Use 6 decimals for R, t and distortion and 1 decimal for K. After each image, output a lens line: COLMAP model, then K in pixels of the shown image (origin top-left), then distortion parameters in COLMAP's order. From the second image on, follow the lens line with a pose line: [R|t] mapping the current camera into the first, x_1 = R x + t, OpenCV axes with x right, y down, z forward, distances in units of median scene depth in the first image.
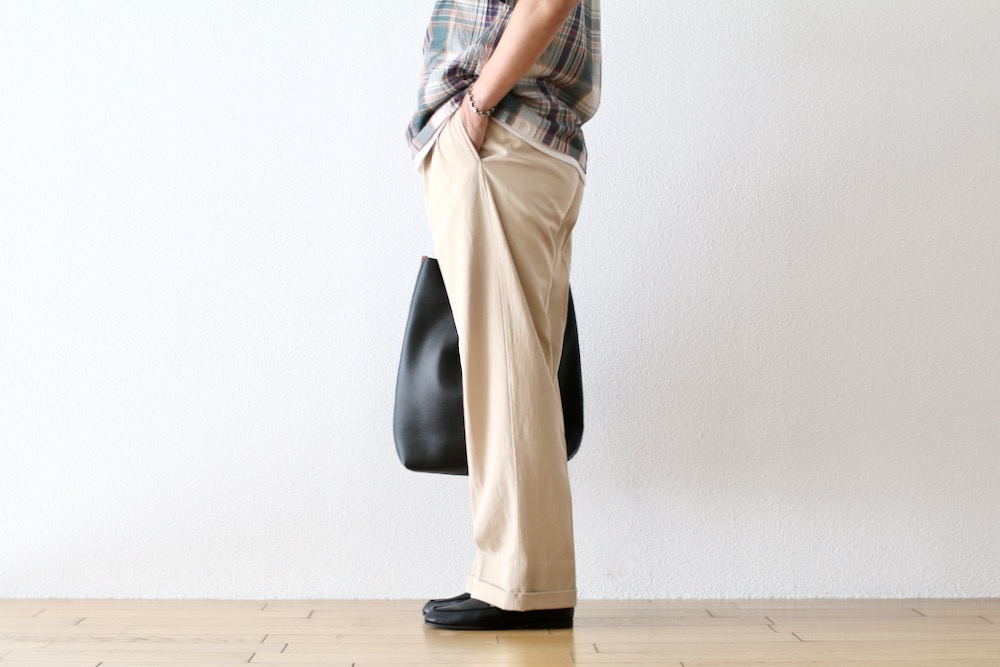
lens RADIAL K [[2304.3, 0, 499.5], [0, 2304.3, 331.3], [0, 0, 1]] dist [-0.128576, 0.000000]
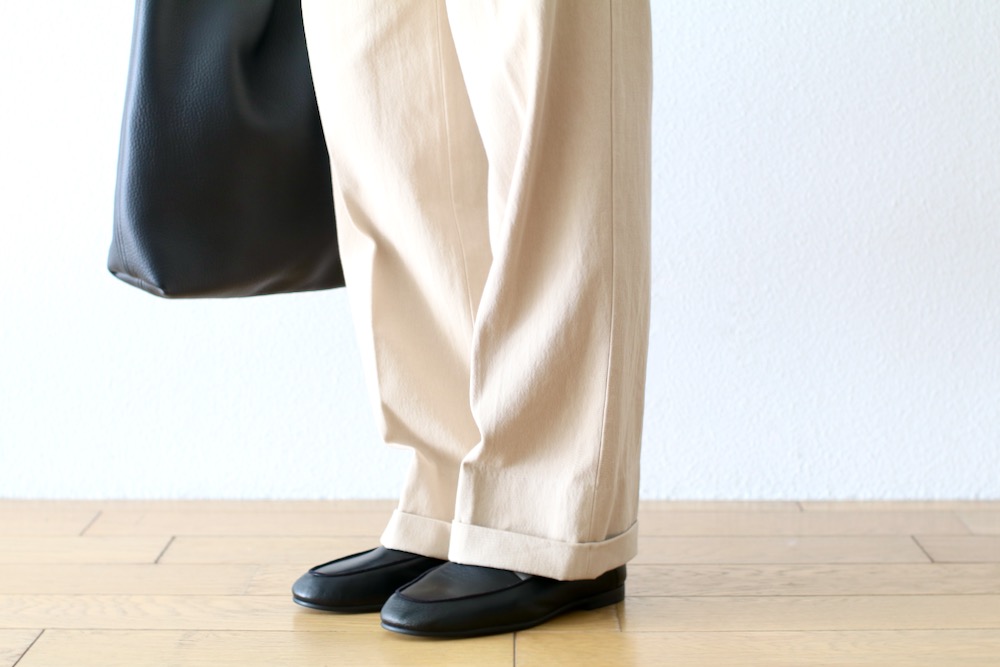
lens RADIAL K [[2304.3, 0, 493.4], [0, 2304.3, 343.0], [0, 0, 1]] dist [-0.128576, 0.000000]
pose [[0.999954, 0.000682, -0.009579, -0.002652], [0.000387, 0.993807, 0.111118, 0.017606], [0.009596, -0.111116, 0.993761, 0.453719]]
